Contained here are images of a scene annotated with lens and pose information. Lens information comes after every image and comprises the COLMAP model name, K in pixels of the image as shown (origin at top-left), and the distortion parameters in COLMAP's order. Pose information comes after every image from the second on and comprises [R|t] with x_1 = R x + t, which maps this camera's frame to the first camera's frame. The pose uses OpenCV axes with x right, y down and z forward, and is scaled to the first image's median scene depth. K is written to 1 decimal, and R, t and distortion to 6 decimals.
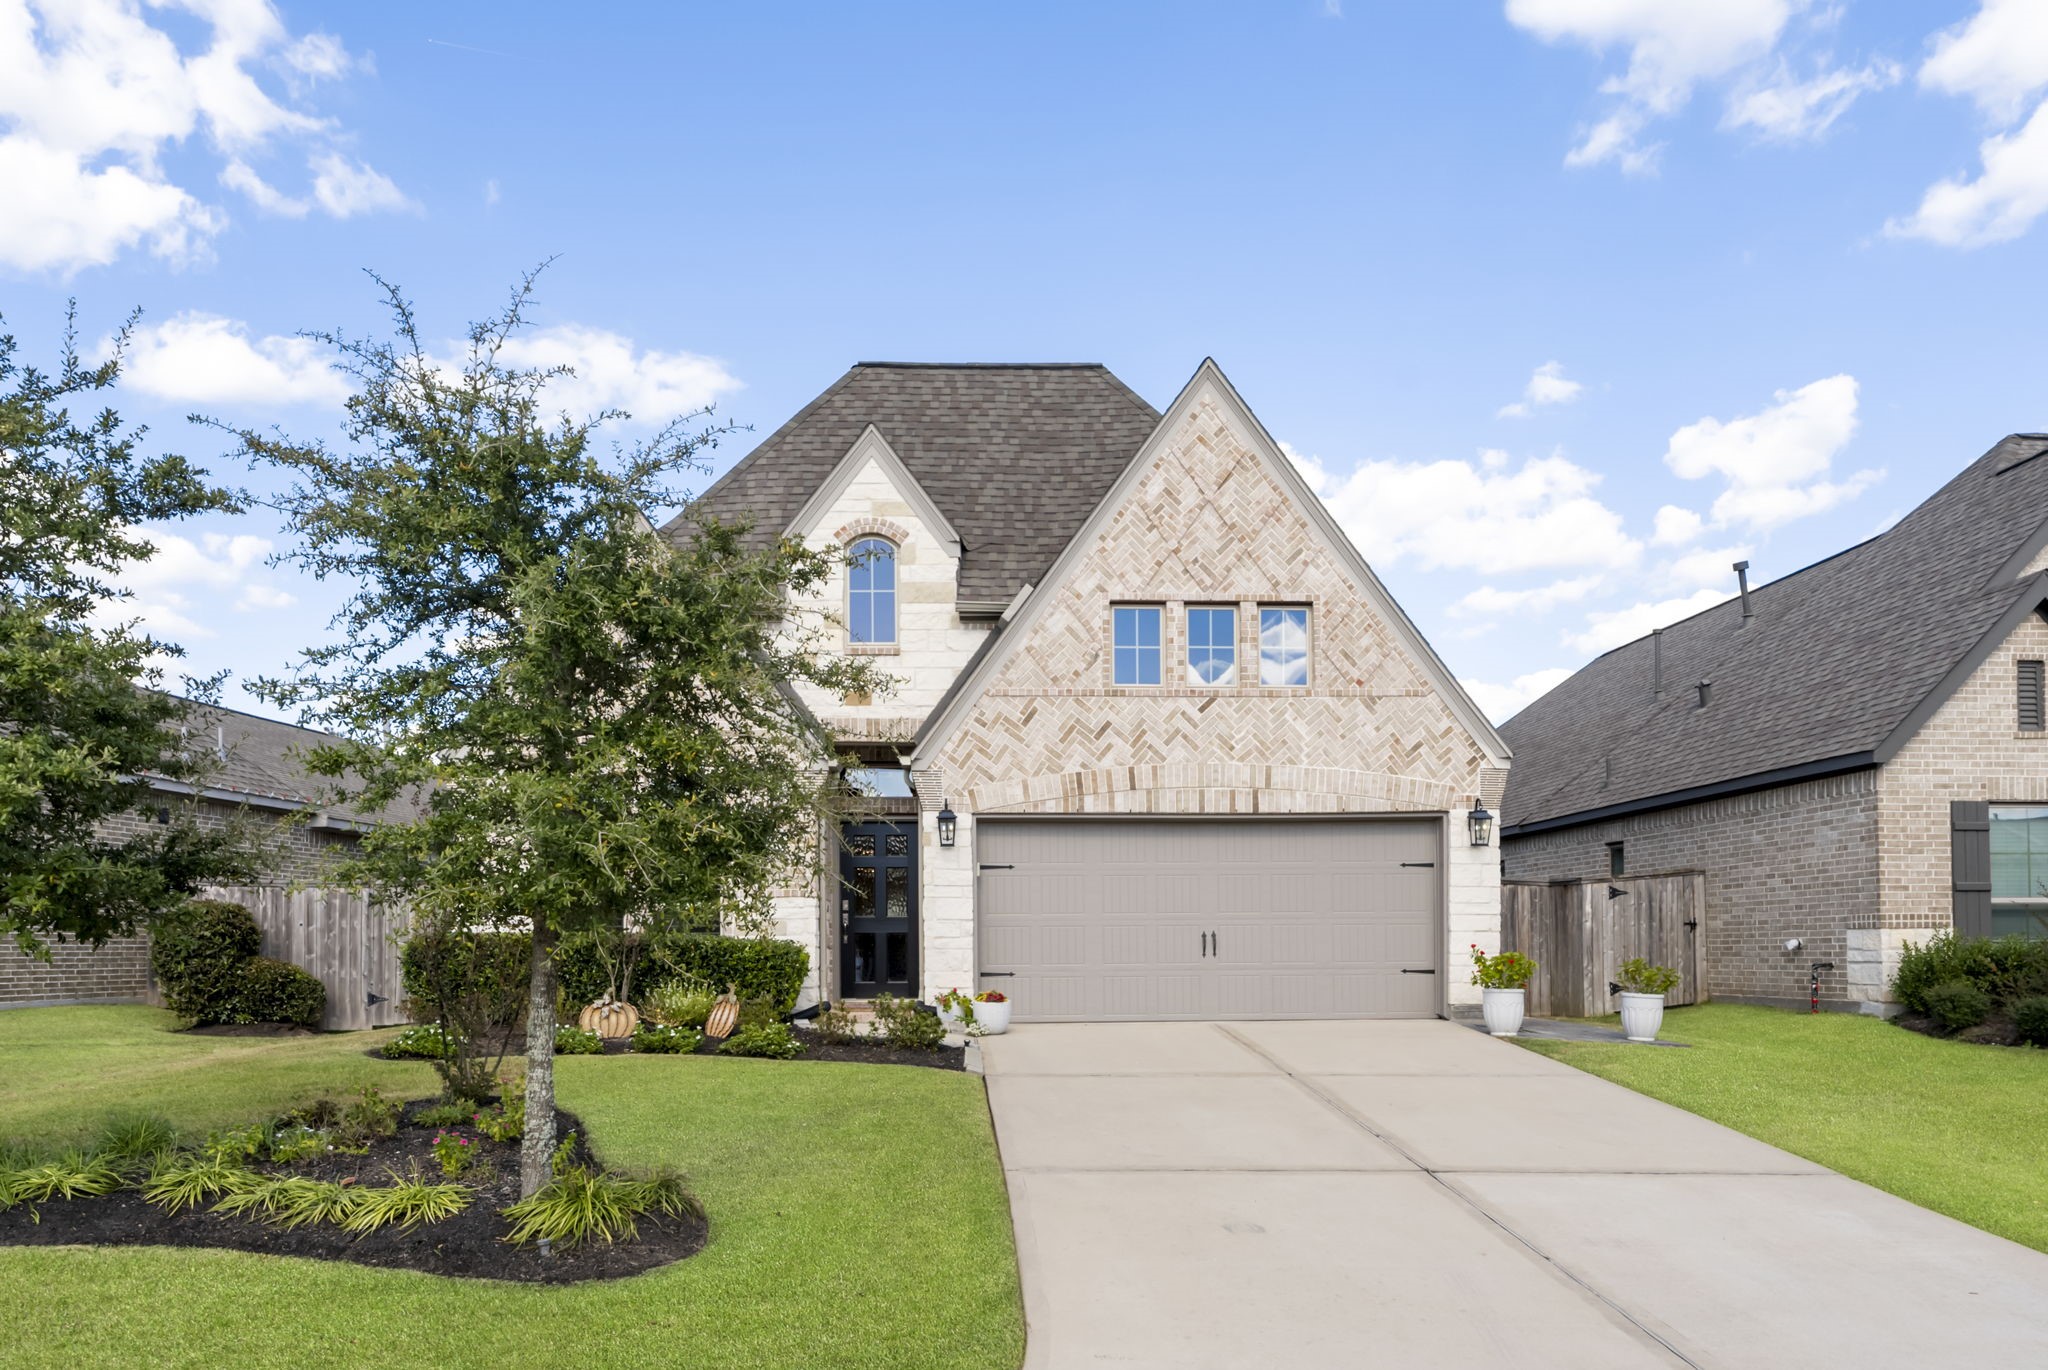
lens RADIAL K [[1575.0, 0, 1020.6], [0, 1575.0, 858.1], [0, 0, 1]] dist [-0.008346, -0.001666]
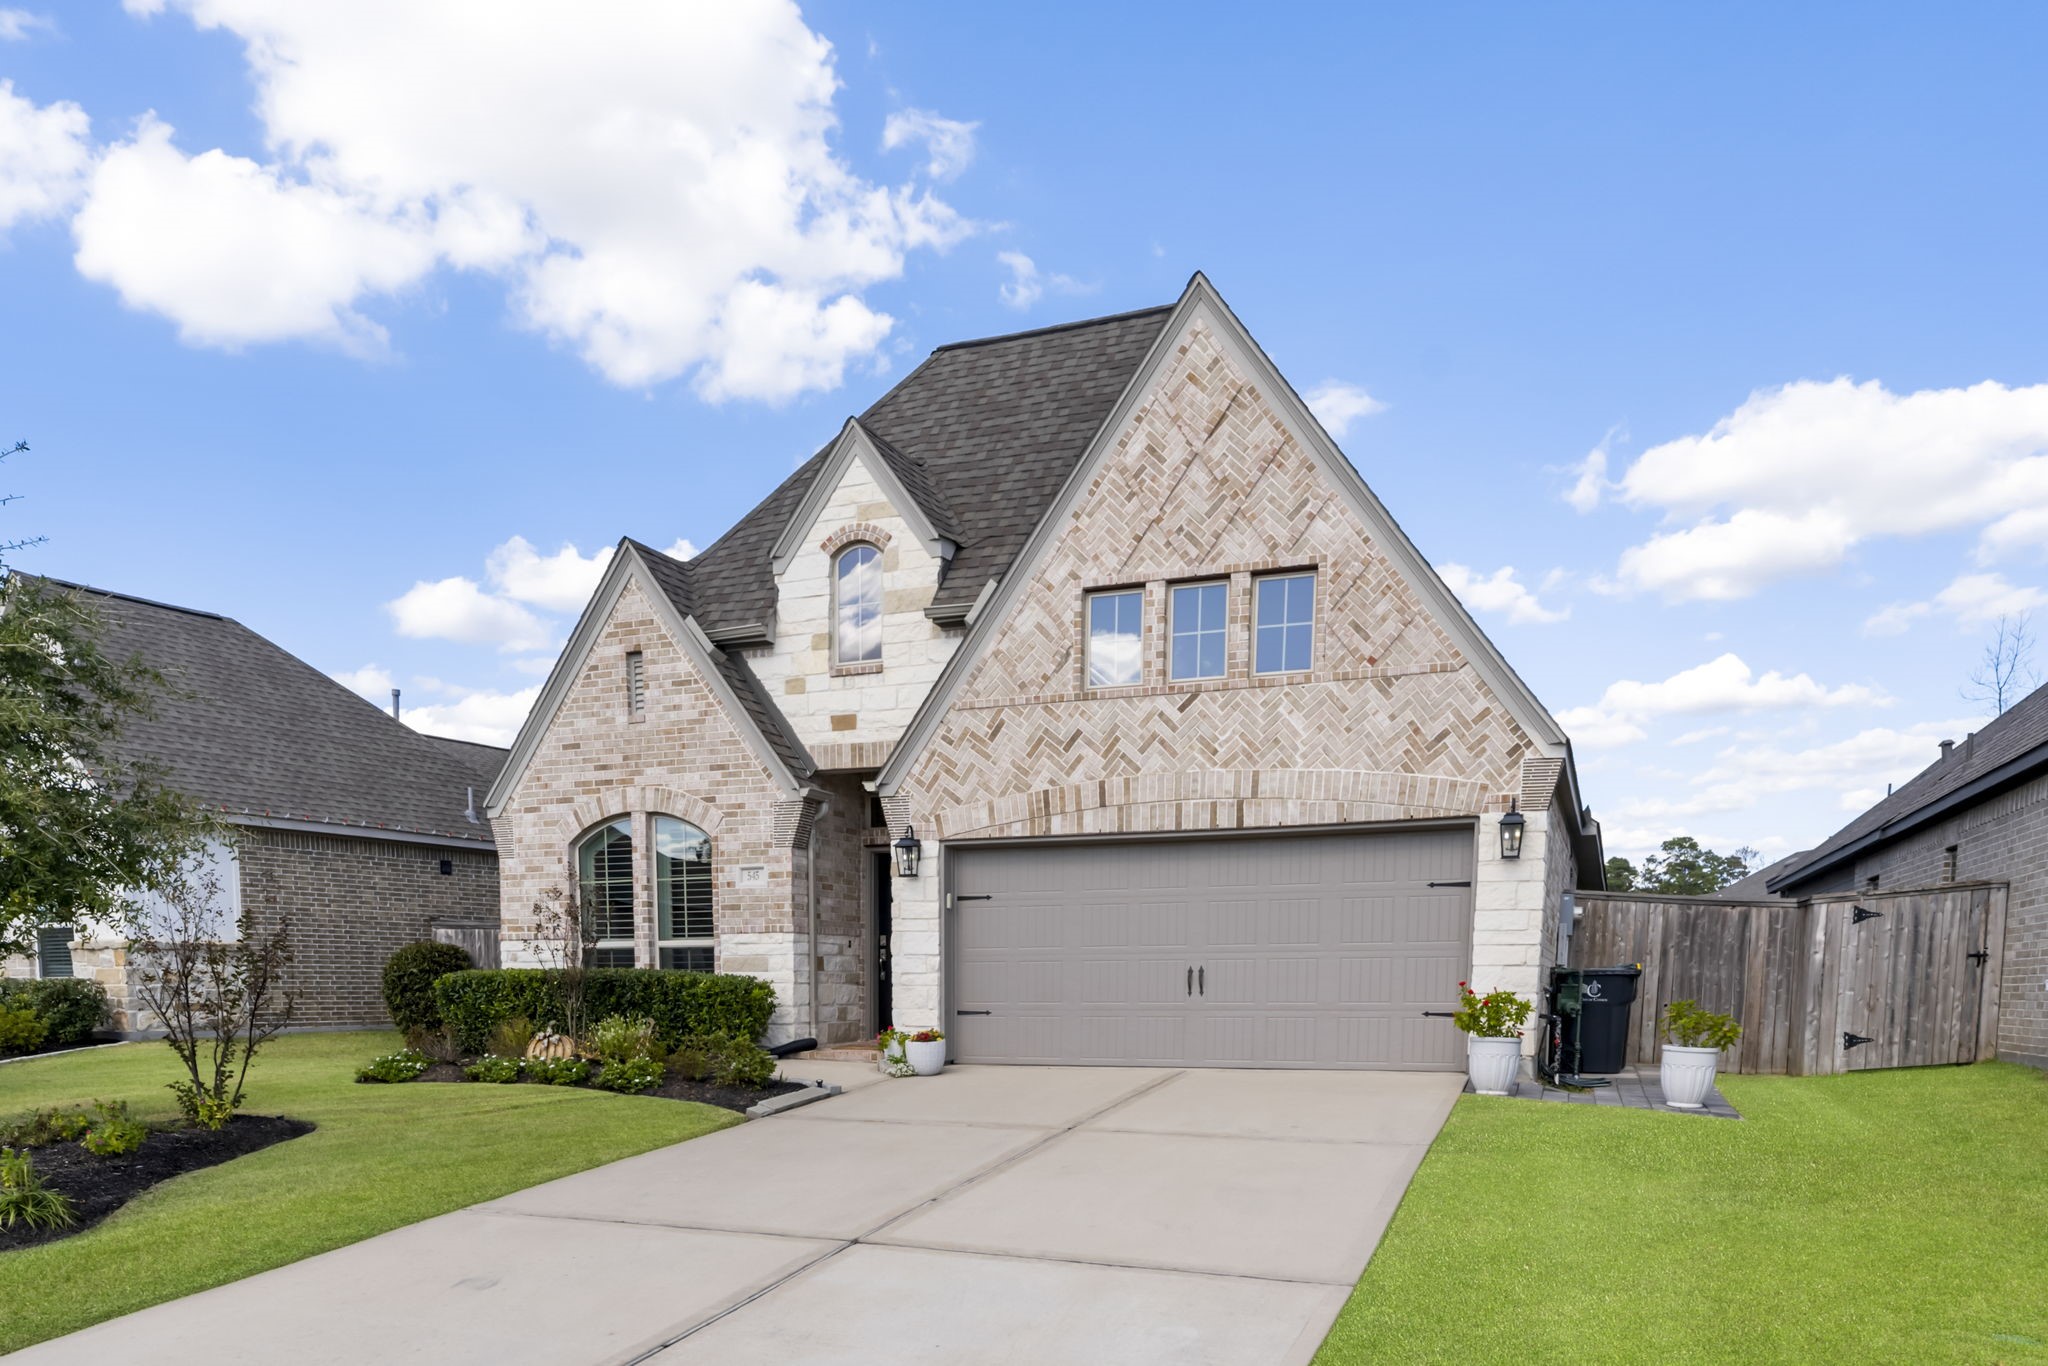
lens RADIAL K [[1589.0, 0, 1025.1], [0, 1589.0, 1123.9], [0, 0, 1]] dist [-0.004110, 0.001411]
pose [[0.901772, 0.039974, -0.430360, 0.417958], [0.021741, 0.990258, 0.137536, 0.009372], [0.431665, -0.133382, 0.892118, 0.155572]]
